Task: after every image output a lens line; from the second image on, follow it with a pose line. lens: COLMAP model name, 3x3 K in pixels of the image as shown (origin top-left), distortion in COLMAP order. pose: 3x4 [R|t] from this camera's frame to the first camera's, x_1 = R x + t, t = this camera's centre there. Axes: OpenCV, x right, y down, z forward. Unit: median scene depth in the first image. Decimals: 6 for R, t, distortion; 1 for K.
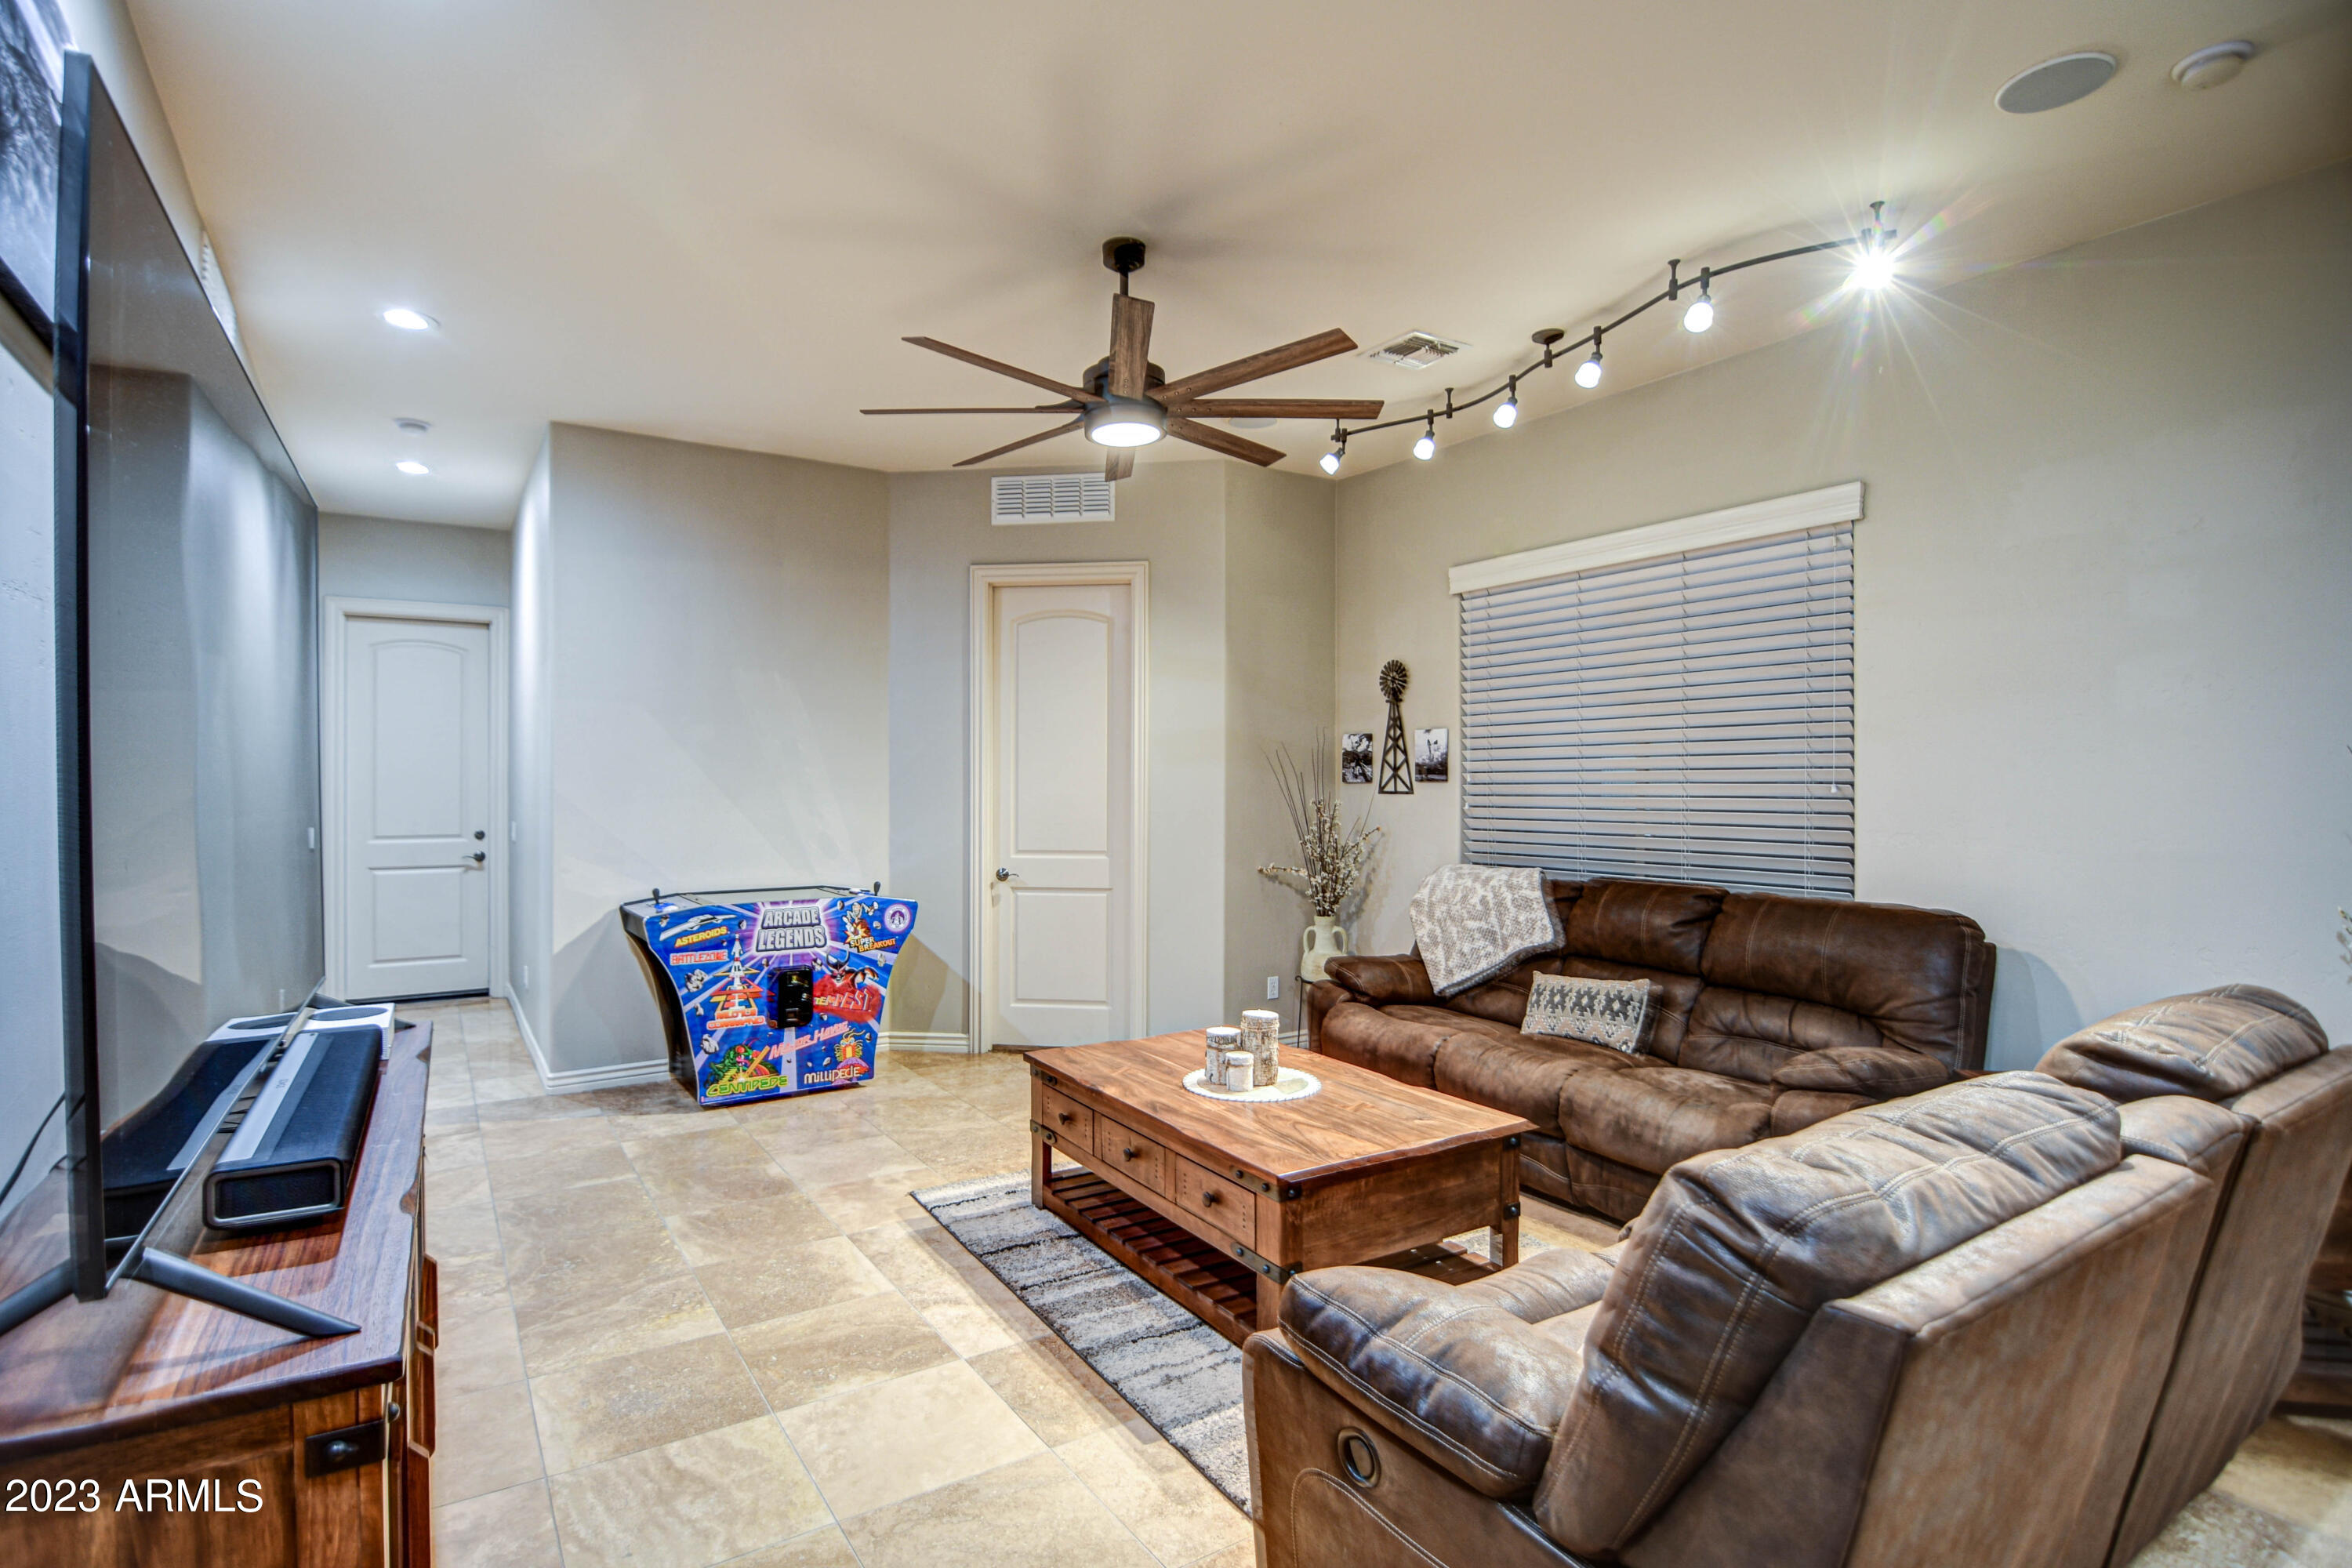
lens RADIAL K [[1182.4, 0, 1176.0], [0, 1182.4, 784.0], [0, 0, 1]] dist [-0.028409, -0.000664]
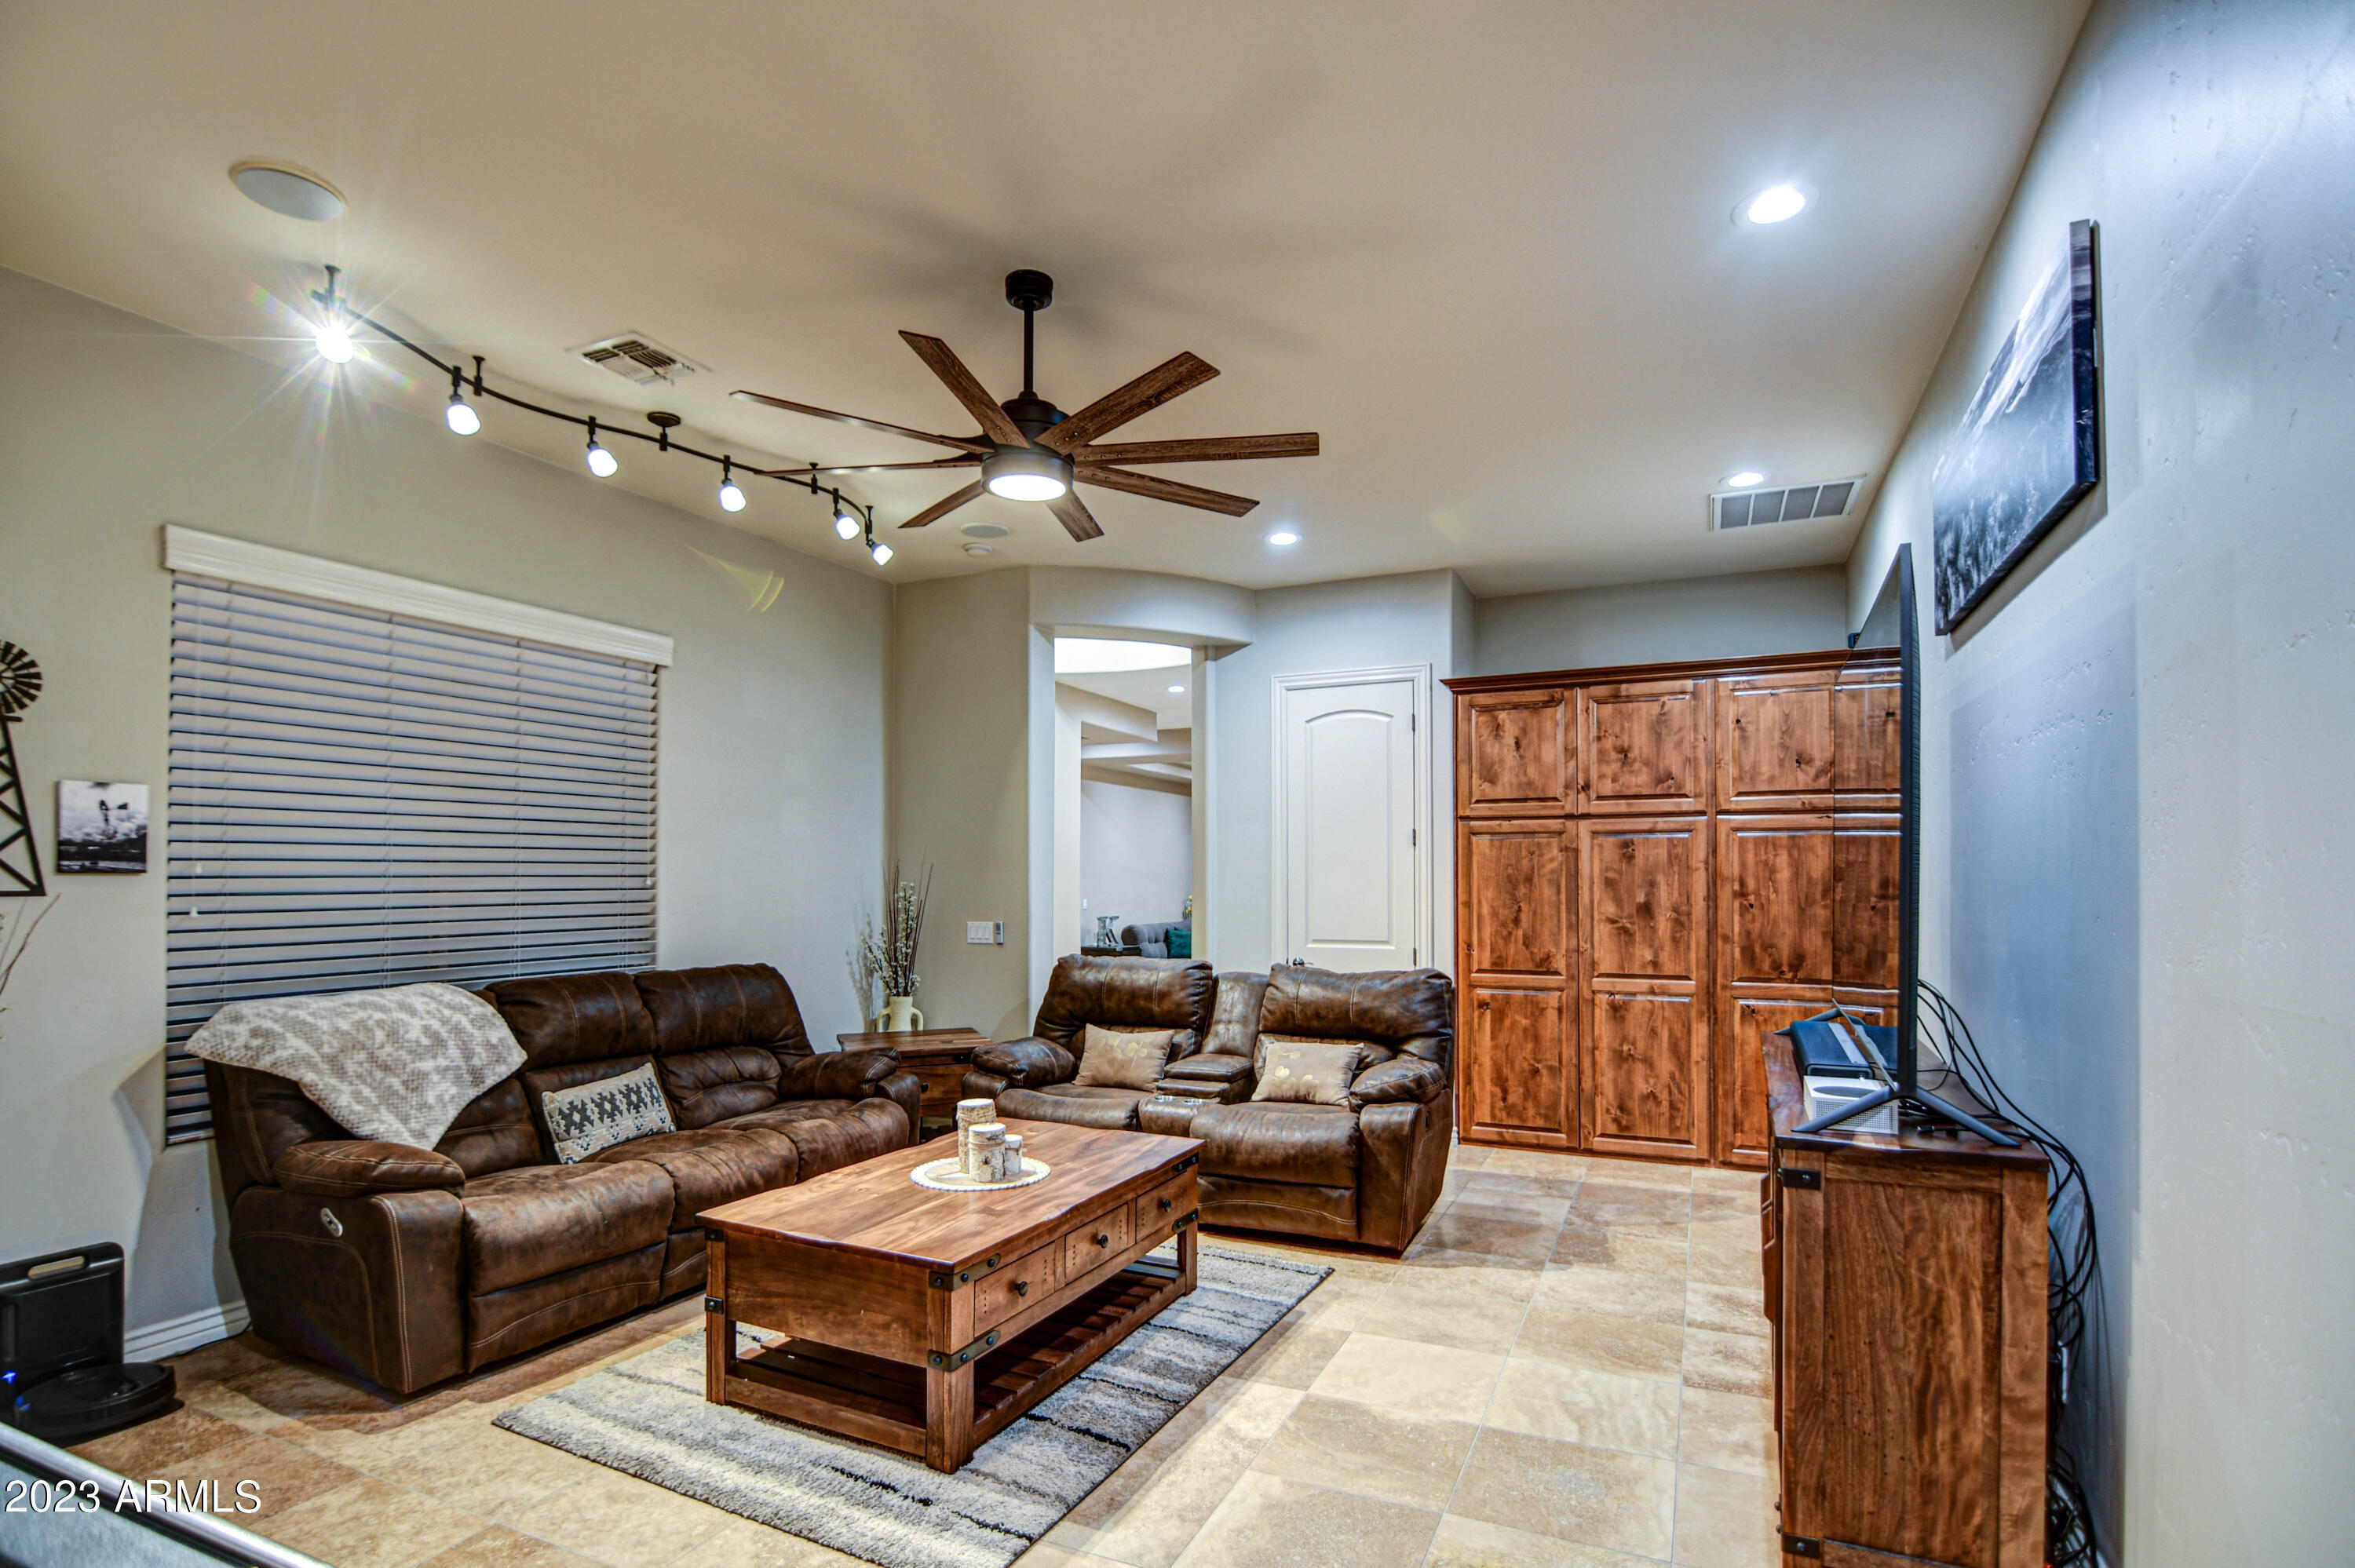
lens RADIAL K [[1123.9, 0, 1166.1], [0, 1123.9, 865.7], [0, 0, 1]] dist [-0.006209, -0.000627]
pose [[-0.523486, 0.014302, 0.851914, -0.714380], [0.004819, 0.999893, -0.013825, 0.005705], [-0.852020, -0.003131, -0.523499, 1.167919]]
